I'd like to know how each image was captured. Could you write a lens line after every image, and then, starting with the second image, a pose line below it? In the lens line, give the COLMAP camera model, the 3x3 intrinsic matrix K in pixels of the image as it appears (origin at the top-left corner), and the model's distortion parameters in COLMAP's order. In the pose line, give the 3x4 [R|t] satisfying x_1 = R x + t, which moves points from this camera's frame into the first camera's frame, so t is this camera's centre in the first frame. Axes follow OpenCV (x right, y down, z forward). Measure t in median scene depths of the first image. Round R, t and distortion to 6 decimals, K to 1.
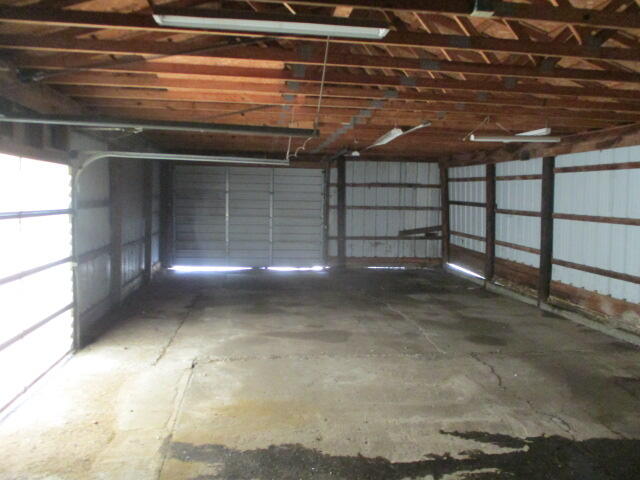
lens RADIAL K [[525.8, 0, 317.9], [0, 525.8, 237.2], [0, 0, 1]] dist [-0.017668, -0.005966]
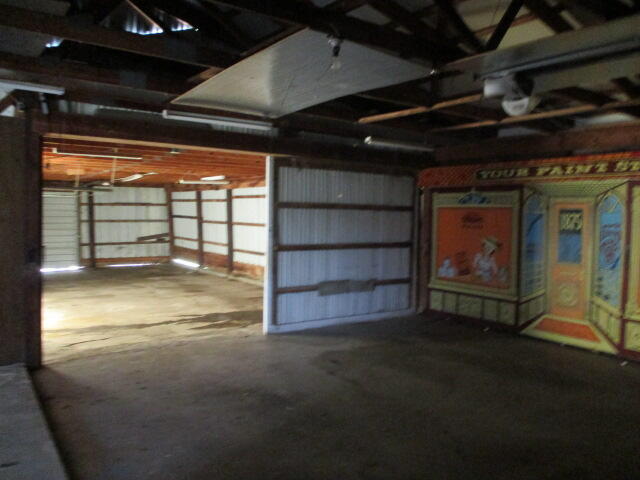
lens RADIAL K [[525.8, 0, 317.9], [0, 525.8, 237.2], [0, 0, 1]] dist [-0.017668, -0.005966]
pose [[0.876168, -0.033367, 0.480850, -0.096972], [0.044600, 0.998933, -0.011948, 0.026376], [-0.479939, 0.031915, 0.876721, -0.457432]]
